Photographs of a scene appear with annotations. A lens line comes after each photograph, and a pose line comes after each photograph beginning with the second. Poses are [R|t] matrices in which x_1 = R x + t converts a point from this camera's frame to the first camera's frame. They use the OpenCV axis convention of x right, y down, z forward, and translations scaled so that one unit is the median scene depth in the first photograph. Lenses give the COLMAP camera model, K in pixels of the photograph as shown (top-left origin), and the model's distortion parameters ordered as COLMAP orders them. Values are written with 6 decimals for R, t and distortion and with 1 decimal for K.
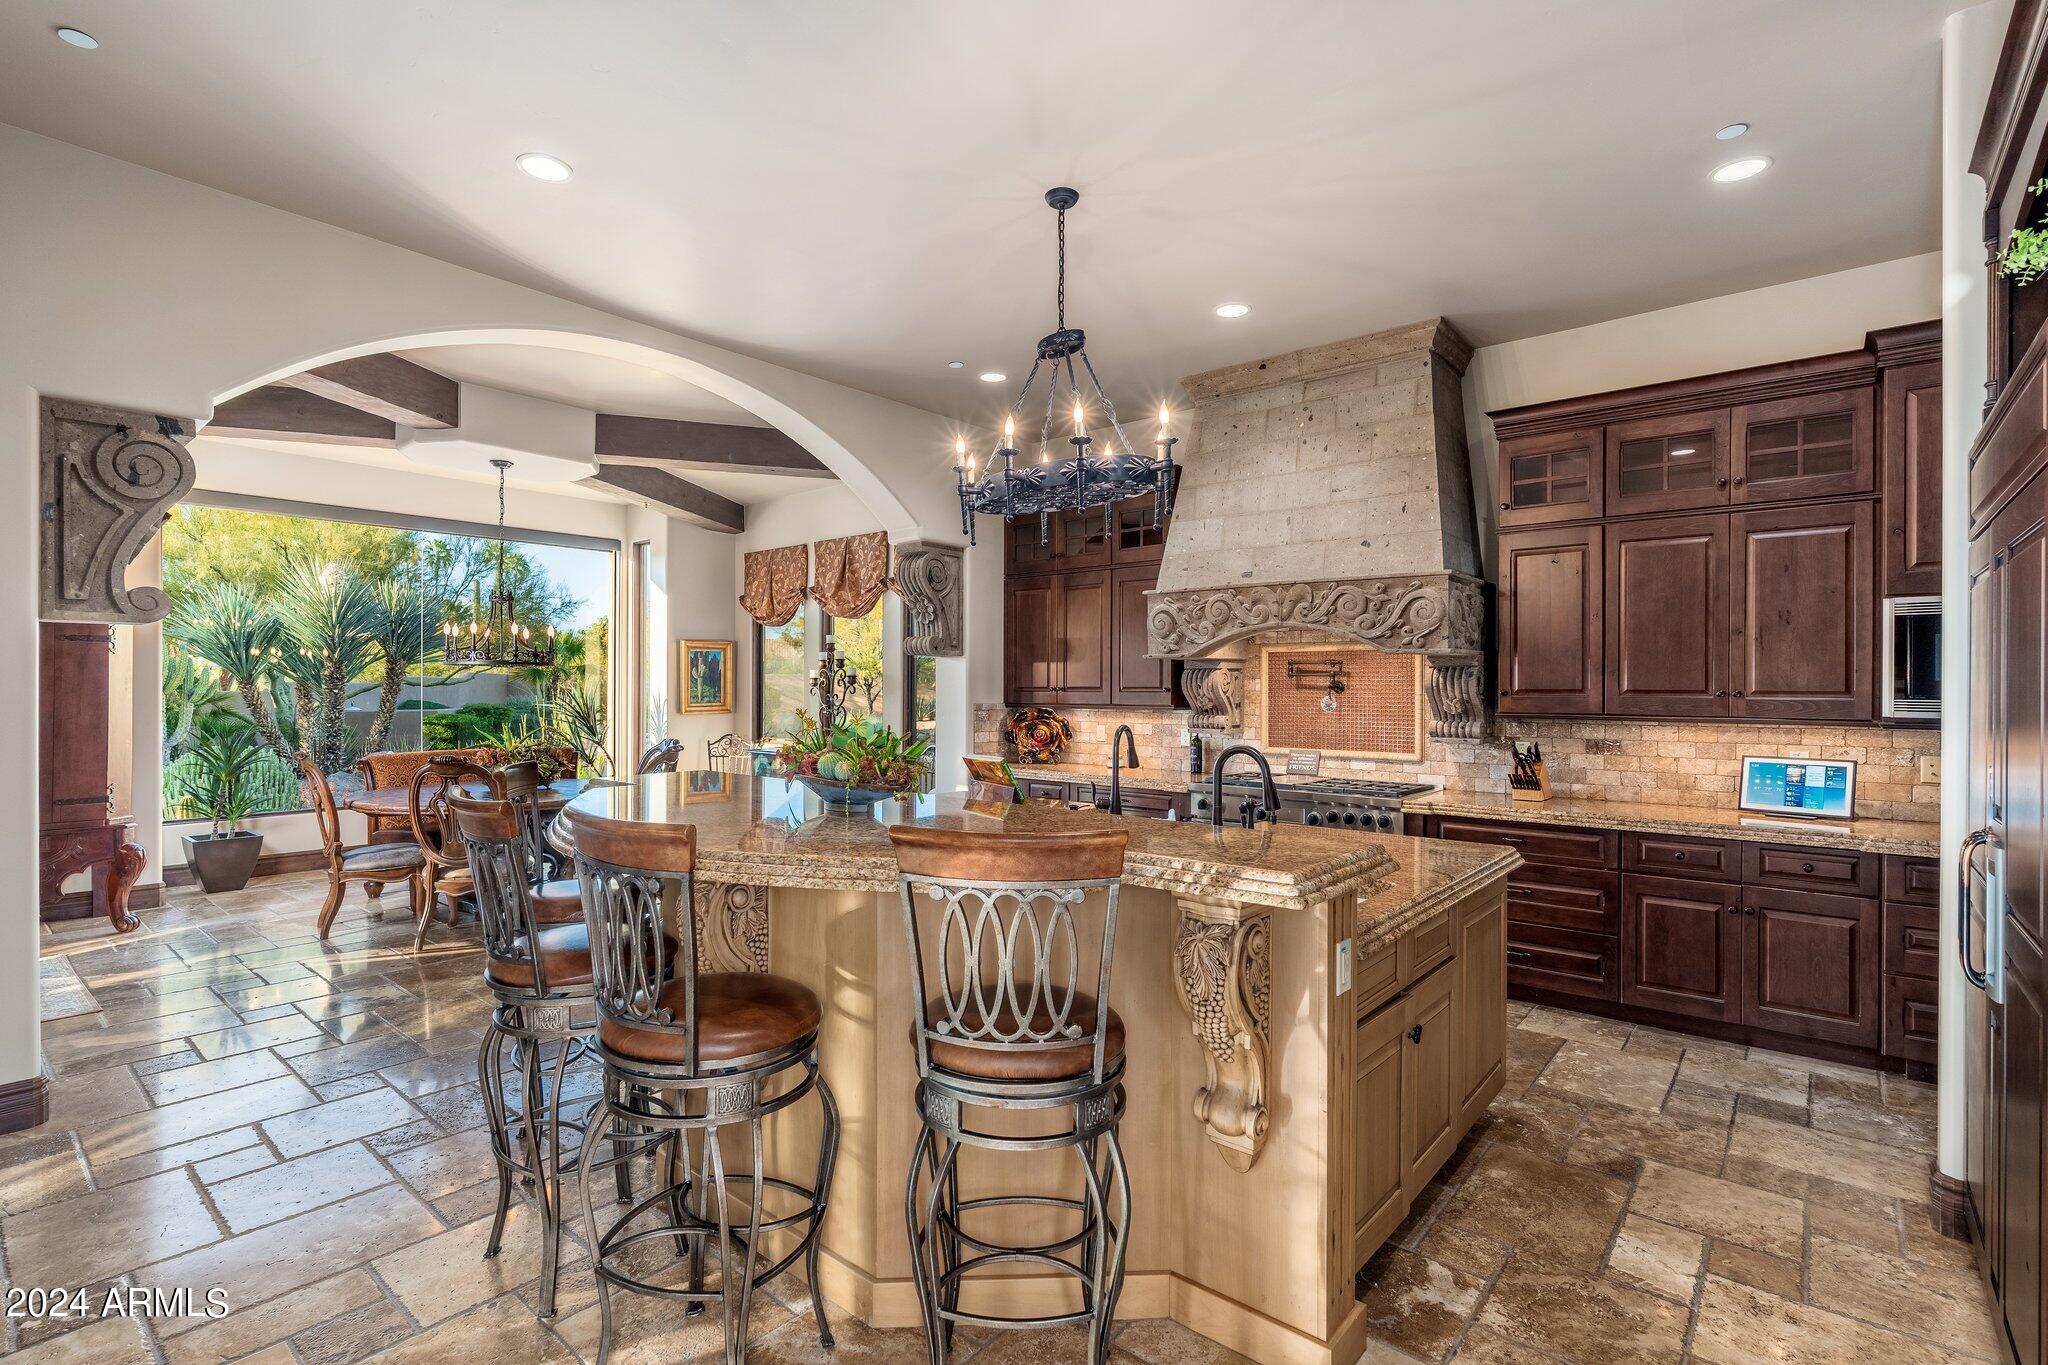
lens RADIAL K [[946.8, 0, 1020.6], [0, 946.8, 677.7], [0, 0, 1]] dist [-0.001177, 0.000028]
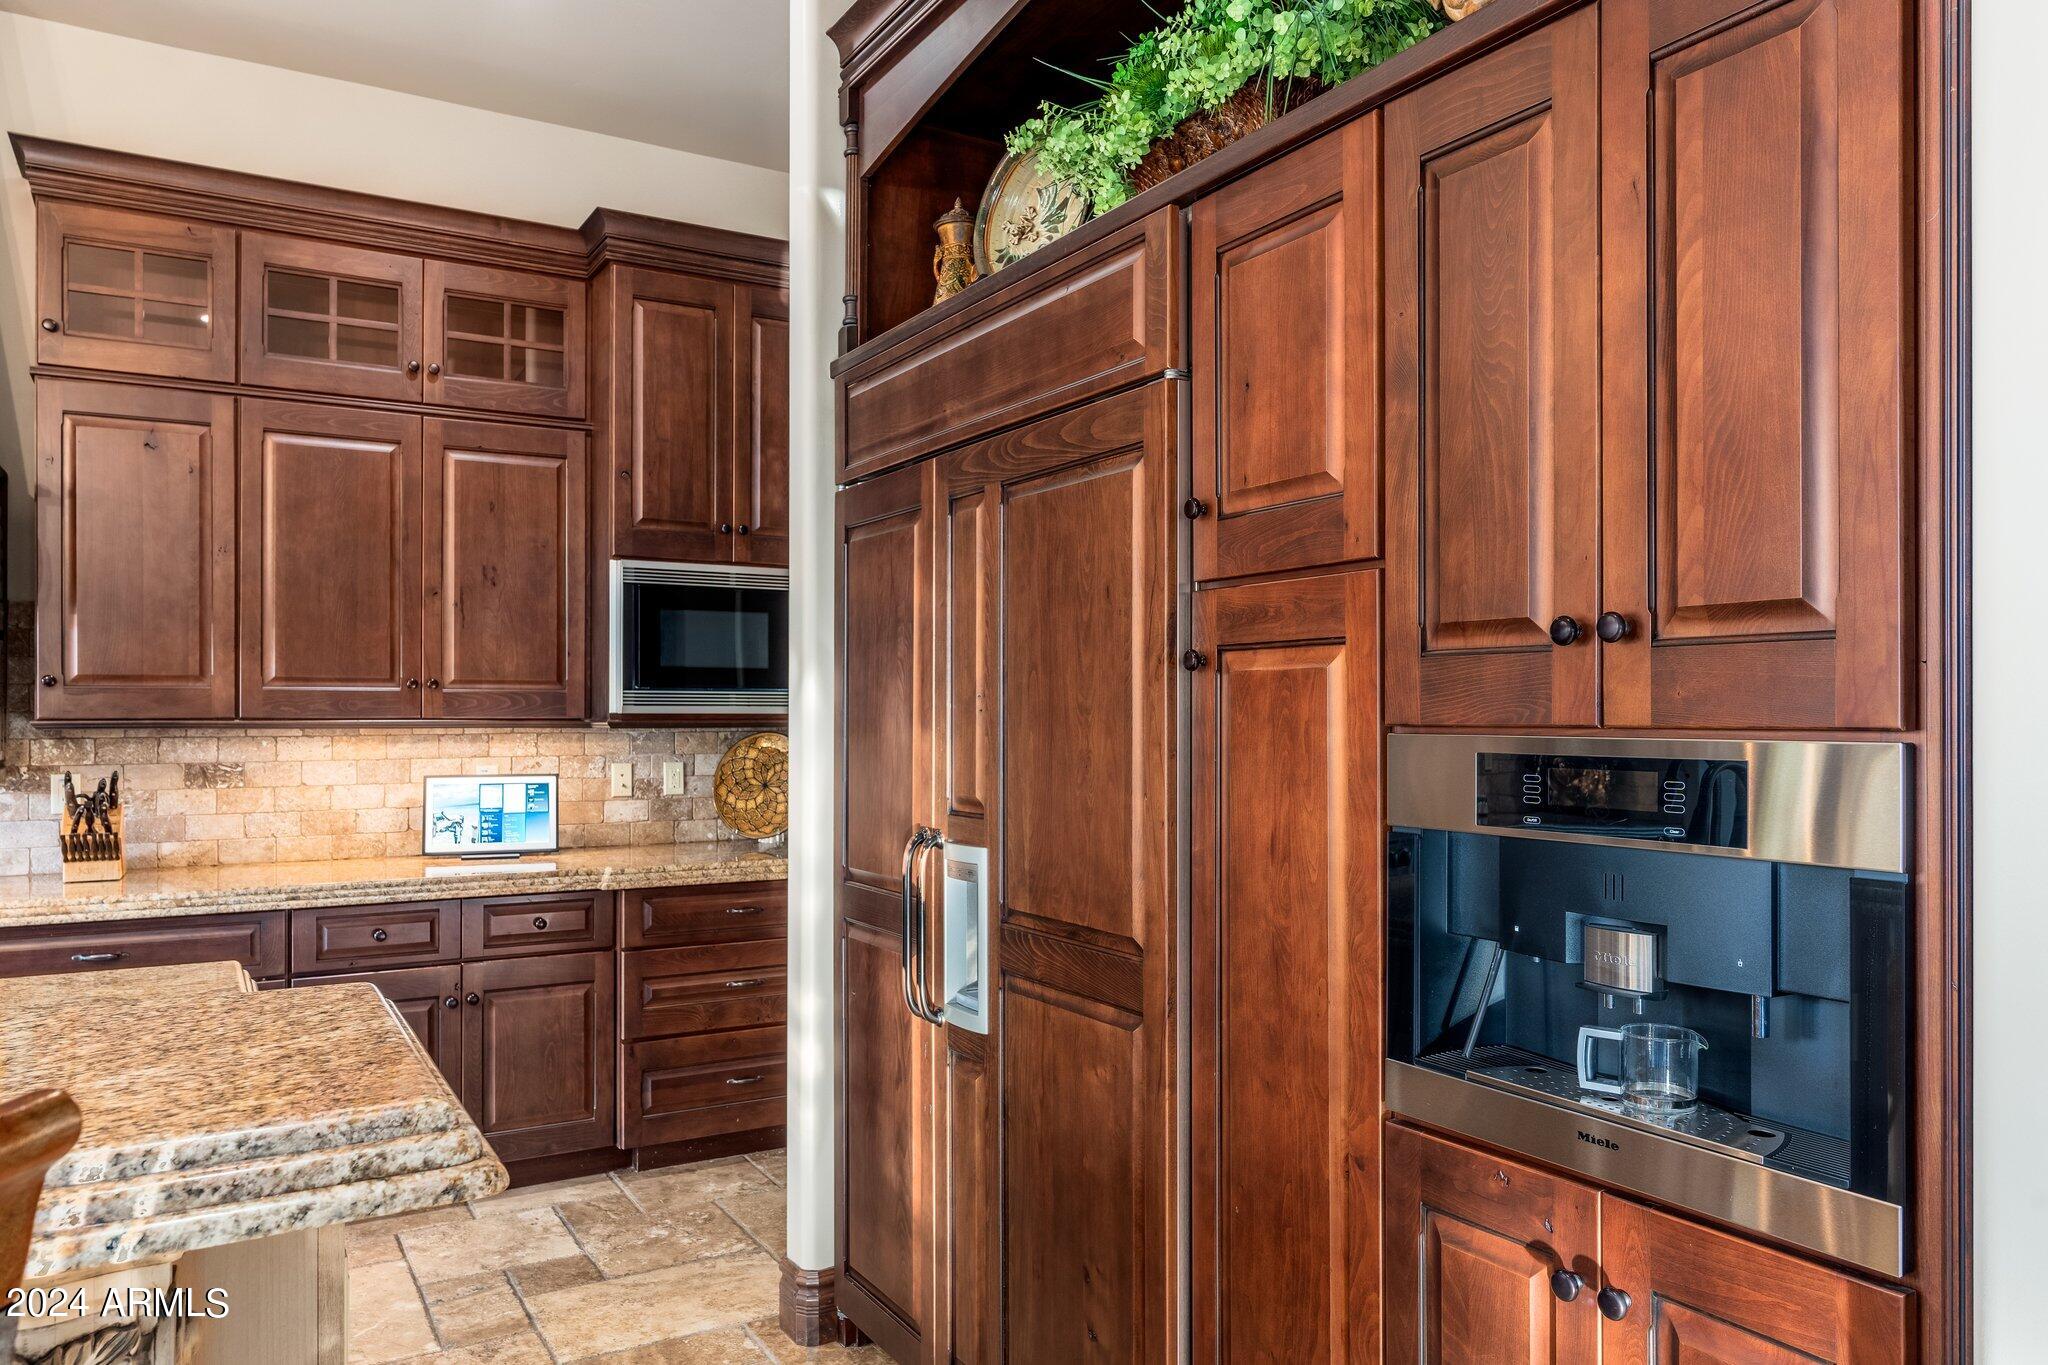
lens RADIAL K [[1418.8, 0, 1030.9], [0, 1418.8, 700.0], [0, 0, 1]] dist [0.003099, 0.001811]
pose [[0.327261, 0.002941, 0.944930, -0.059113], [-0.009540, 0.999954, 0.000192, 0.023290], [-0.944886, -0.009077, 0.327274, 0.251463]]
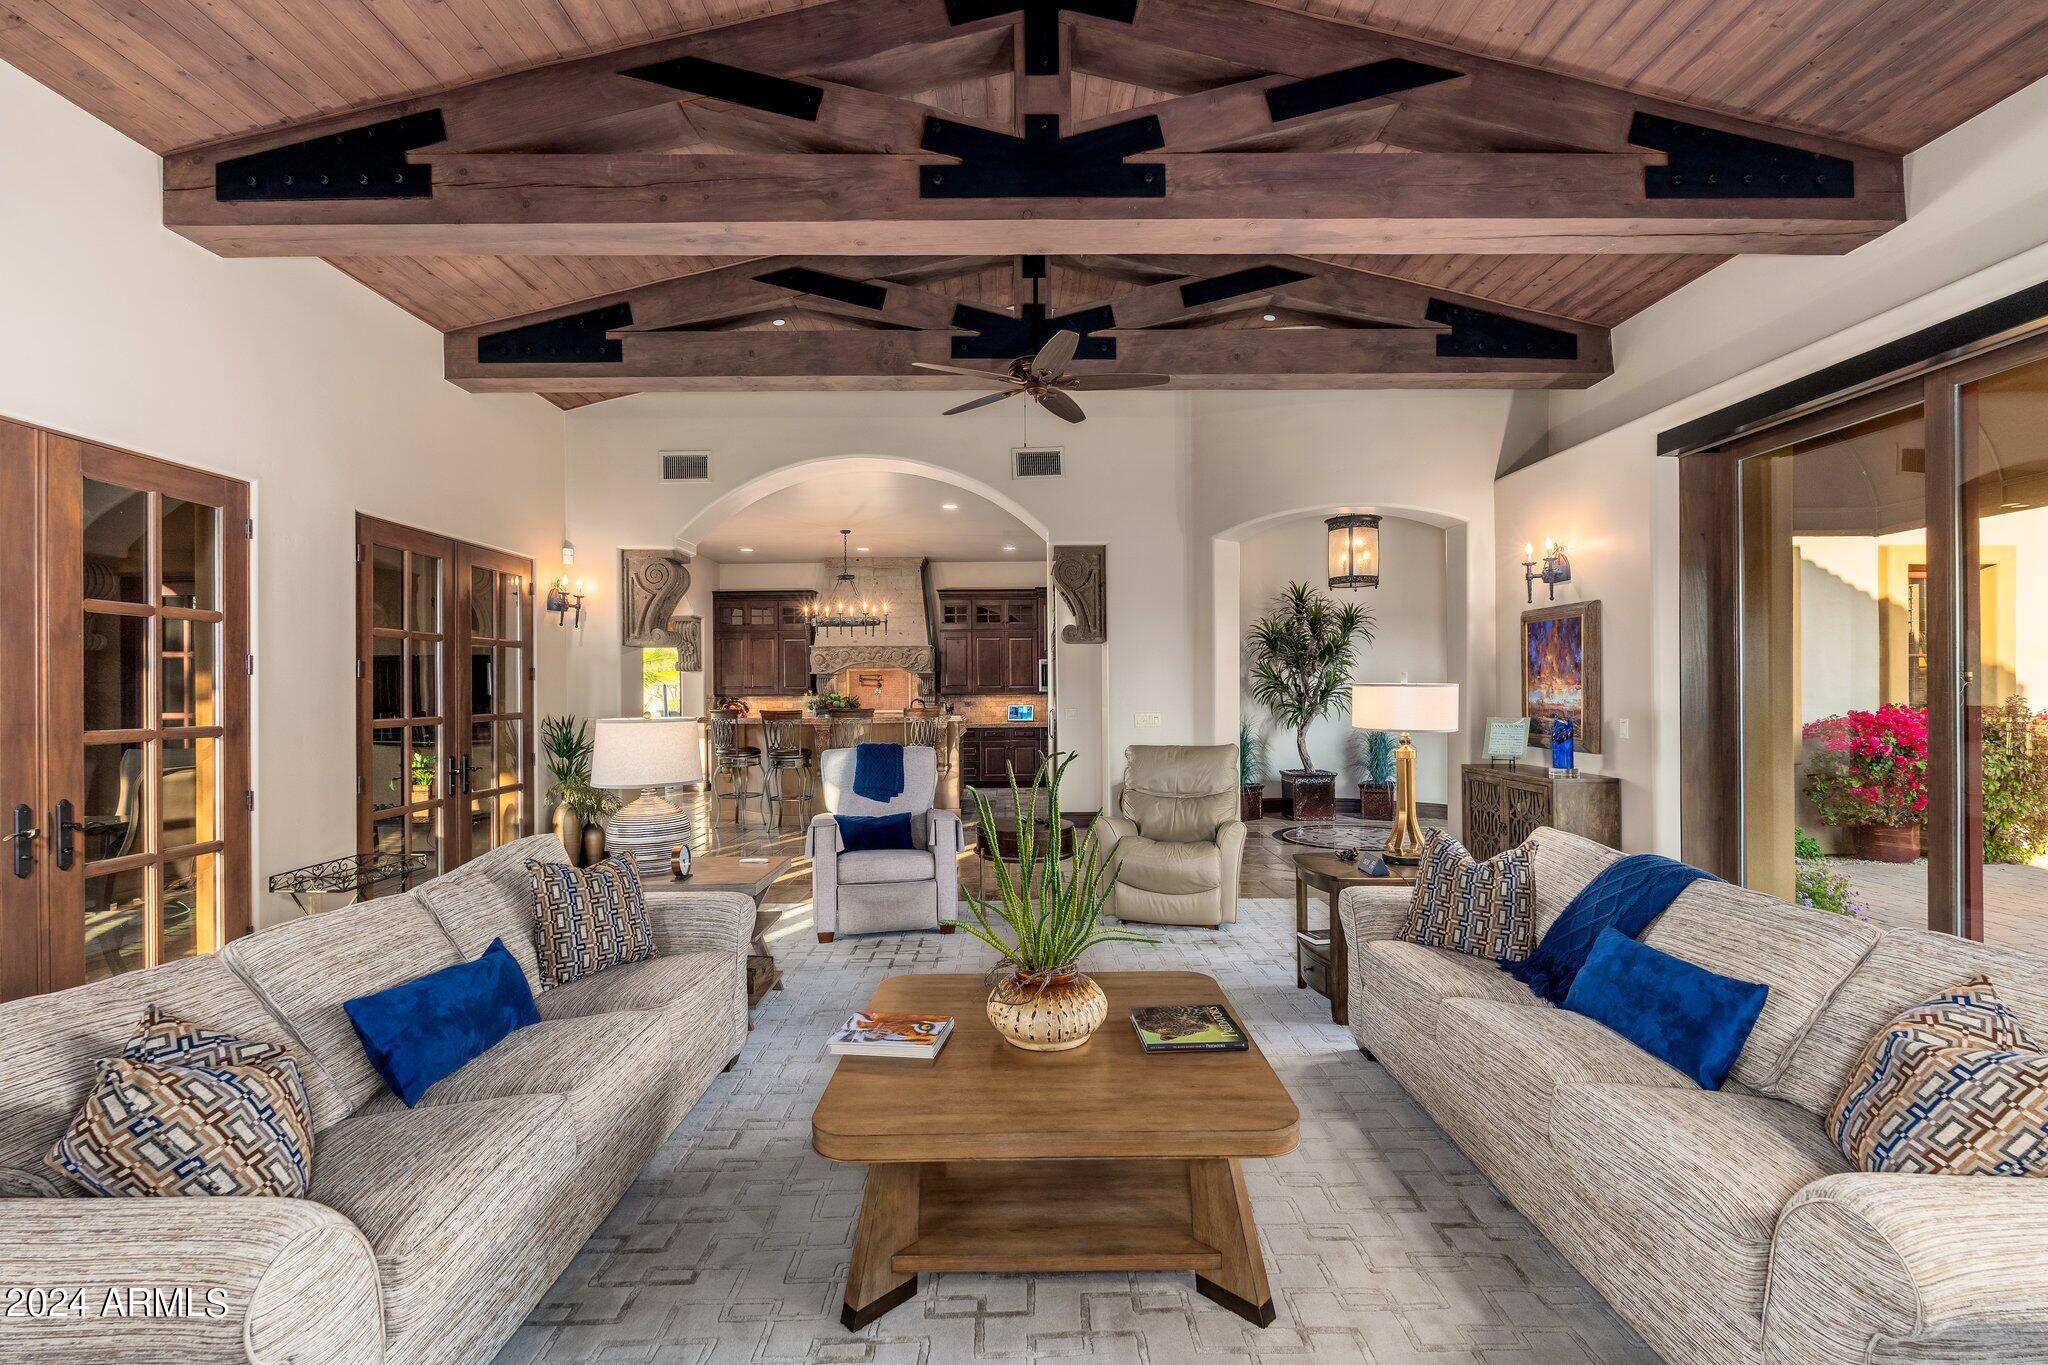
lens RADIAL K [[900.2, 0, 1031.2], [0, 900.2, 685.5], [0, 0, 1]] dist [-0.000303, -0.000094]
pose [[0.755352, -0.005599, 0.655295, -1.214749], [0.005097, 0.999983, 0.002669, 0.007614], [-0.655299, 0.001324, 0.755369, -1.406423]]
